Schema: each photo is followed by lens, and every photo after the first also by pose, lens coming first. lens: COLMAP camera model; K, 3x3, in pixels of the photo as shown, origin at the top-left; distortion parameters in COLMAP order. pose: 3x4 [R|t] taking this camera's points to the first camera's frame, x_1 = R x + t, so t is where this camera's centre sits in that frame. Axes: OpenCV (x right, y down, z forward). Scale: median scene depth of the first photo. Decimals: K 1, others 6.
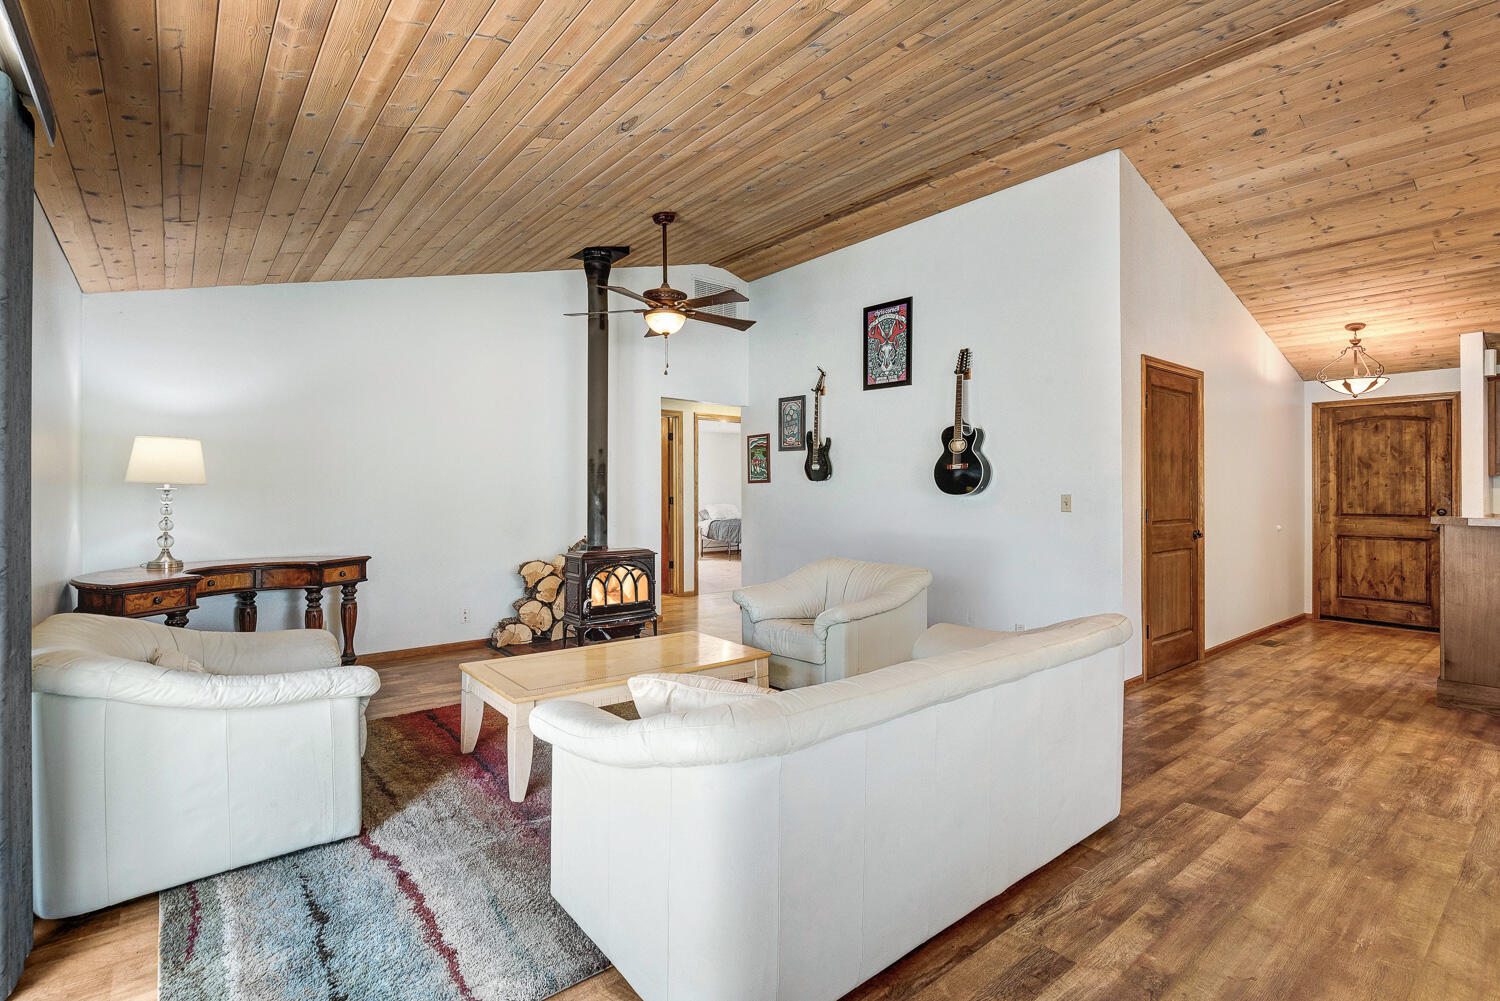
lens RADIAL K [[707.5, 0, 751.0], [0, 707.5, 487.9], [0, 0, 1]] dist [-0.002405, -0.000621]
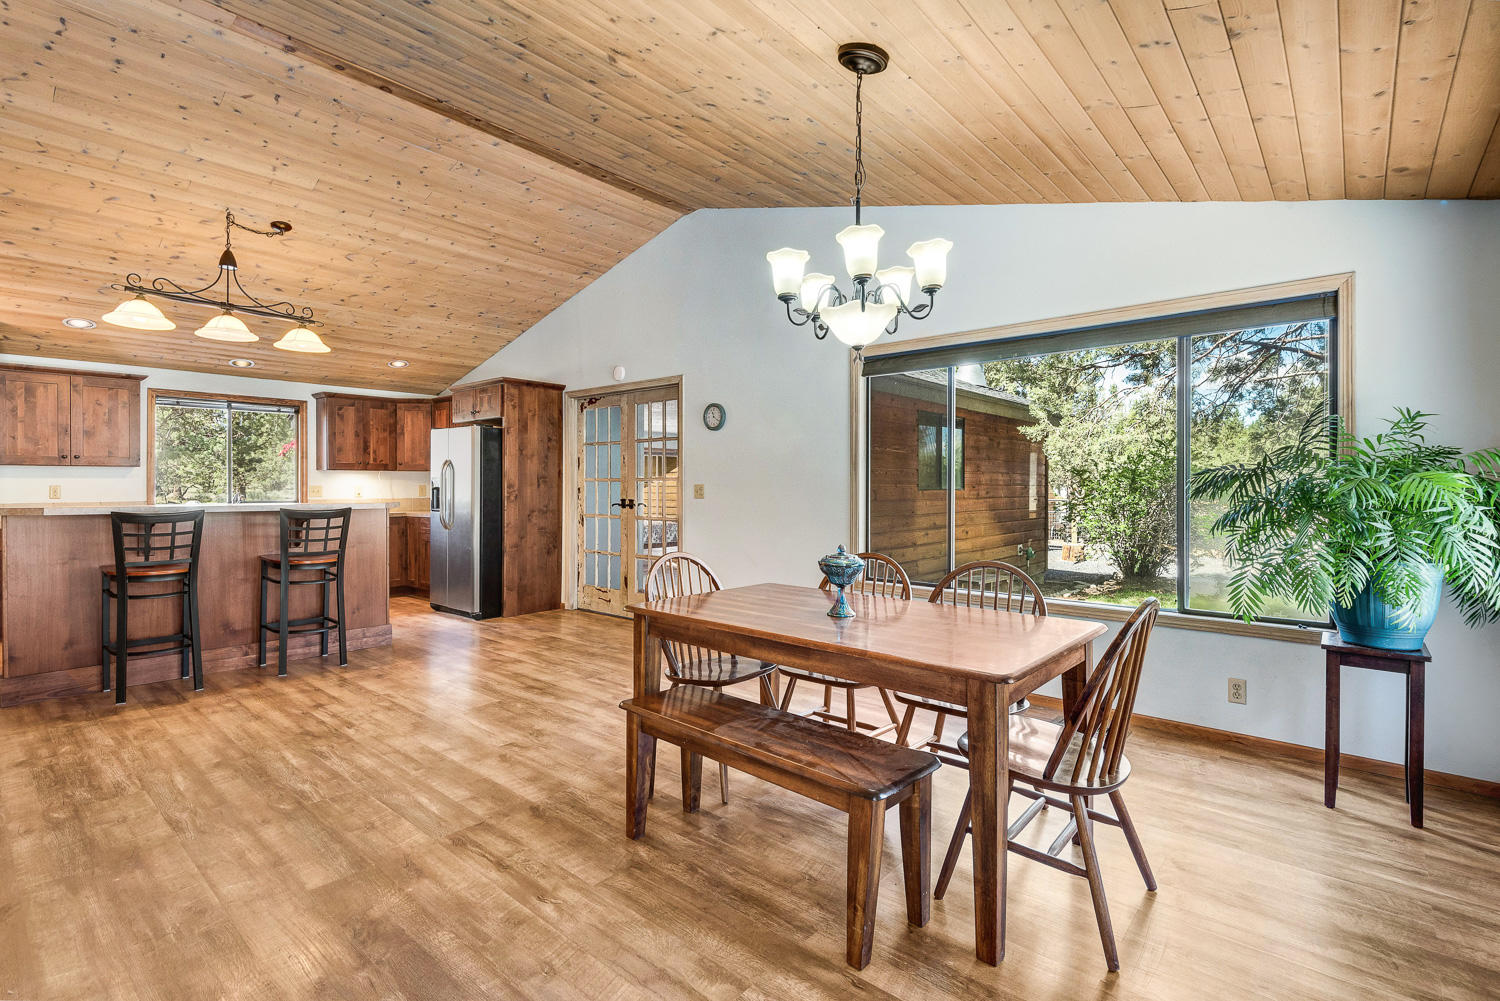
lens RADIAL K [[693.0, 0, 753.3], [0, 693.0, 485.9], [0, 0, 1]] dist [0.015647, -0.014895]
pose [[-0.175556, -0.005724, 0.984453, -0.074334], [-0.005923, 0.999971, 0.004757, 0.000575], [-0.984452, -0.004996, -0.175585, 0.108612]]
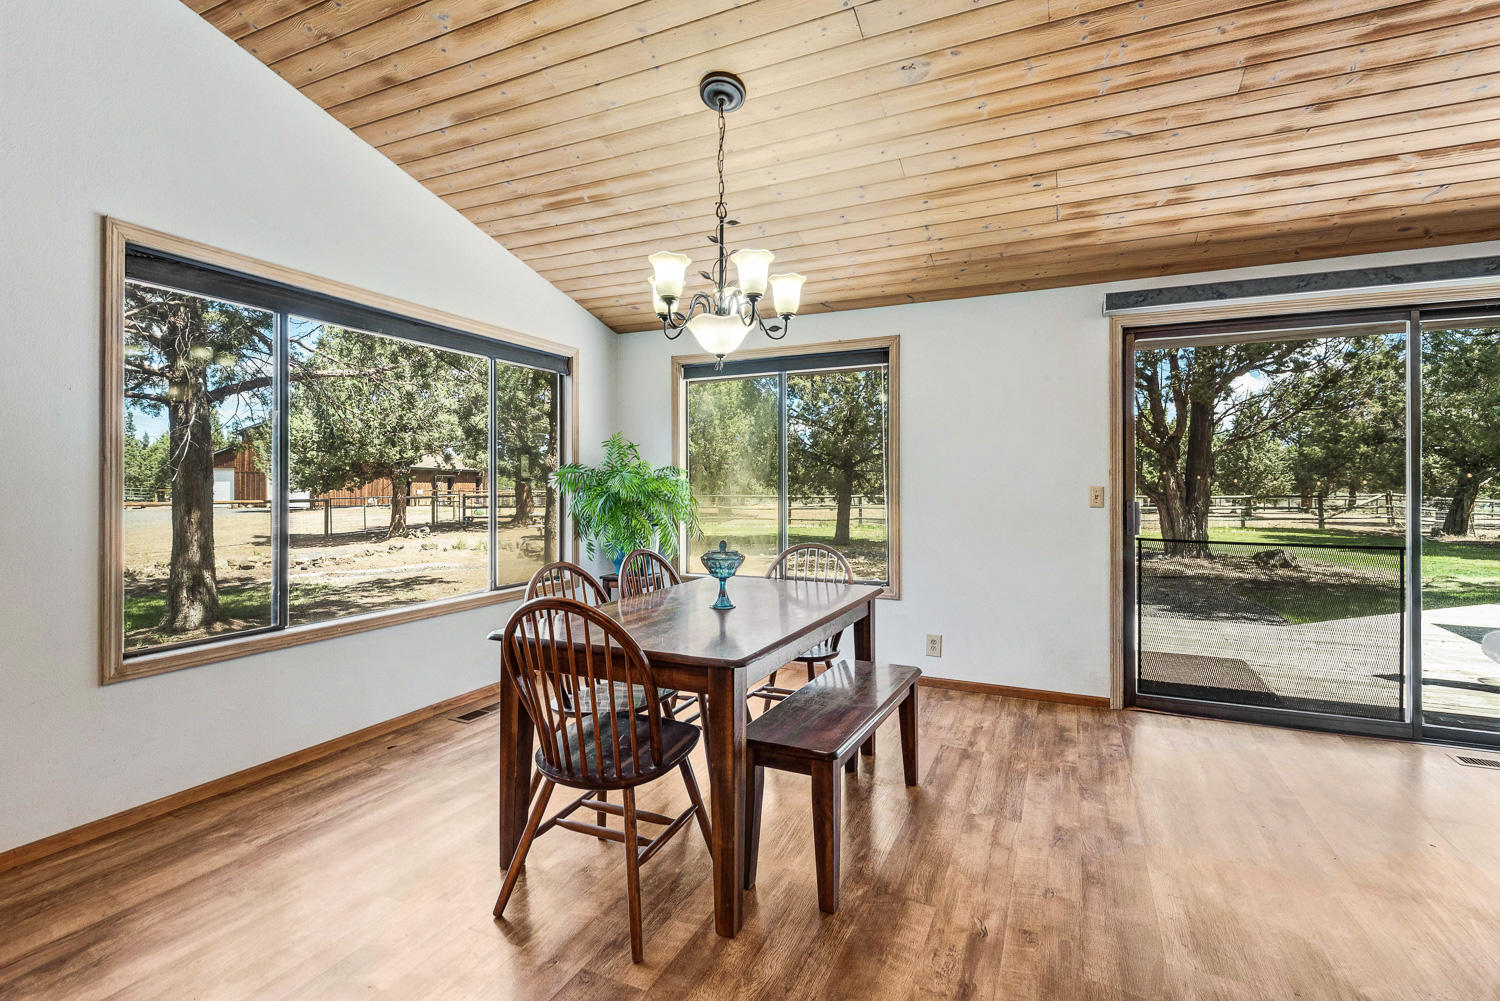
lens RADIAL K [[689.3, 0, 749.0], [0, 689.3, 488.7], [0, 0, 1]] dist [0.034272, -0.027104]
pose [[-0.899097, -0.005174, -0.437720, 0.480258], [-0.004264, 0.999986, -0.003060, 0.005756], [0.437730, -0.000885, -0.899106, 0.370998]]
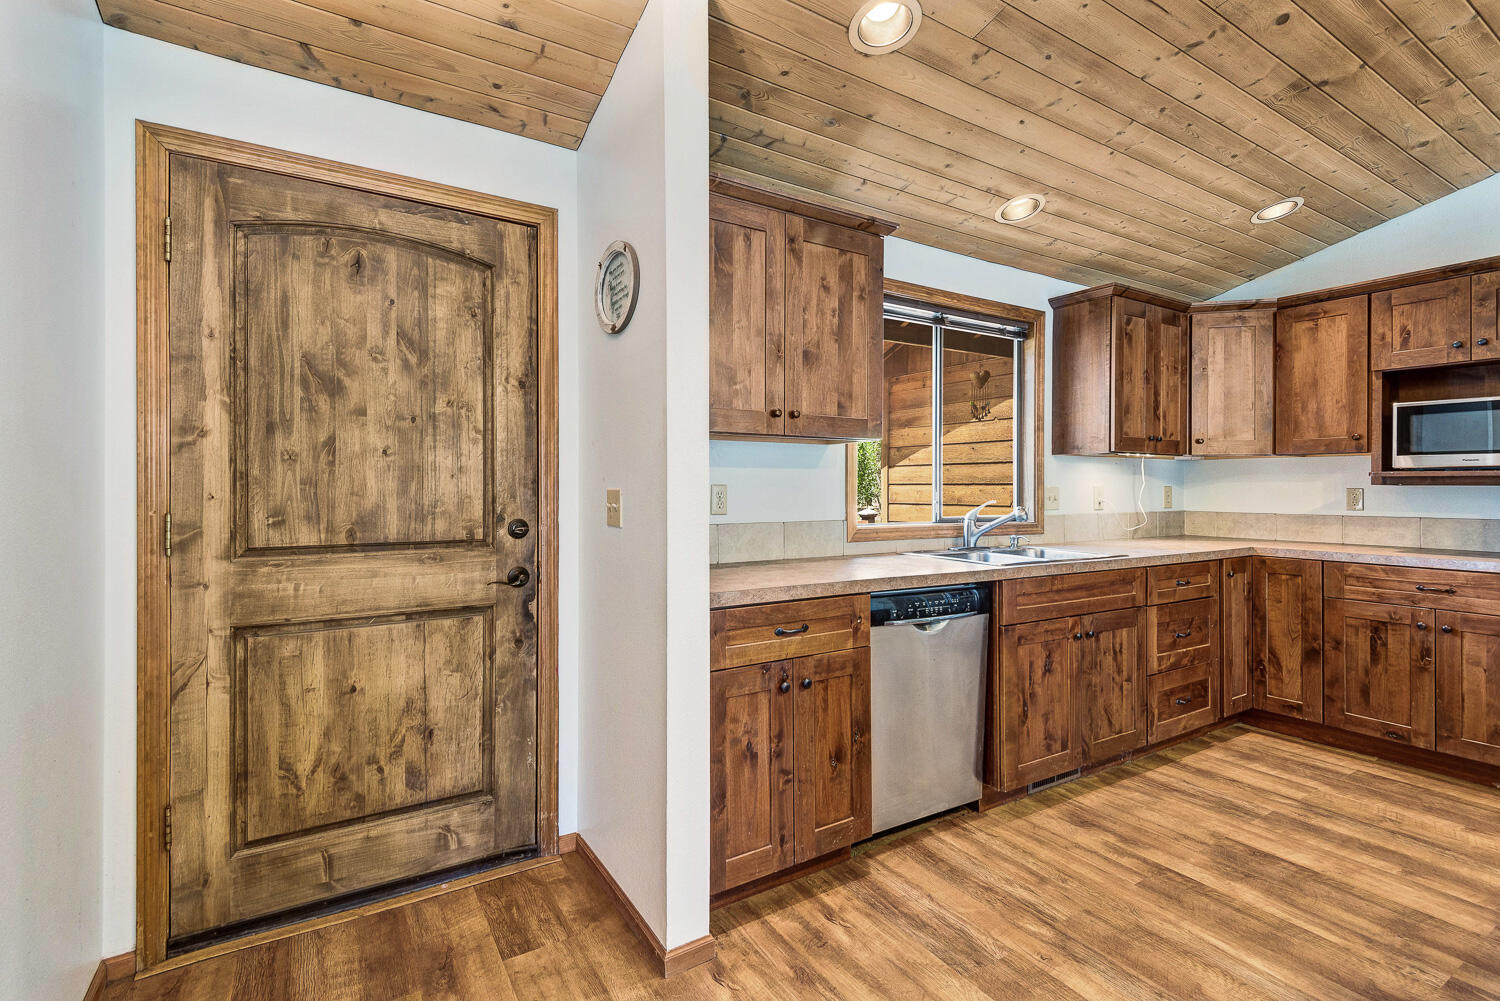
lens RADIAL K [[688.6, 0, 752.1], [0, 688.6, 487.0], [0, 0, 1]] dist [0.028480, -0.013692]
pose [[0.126346, -0.007028, 0.991961, 0.624274], [-0.008683, 0.999929, 0.008191, 0.008296], [-0.991948, -0.009648, 0.126276, 0.814522]]
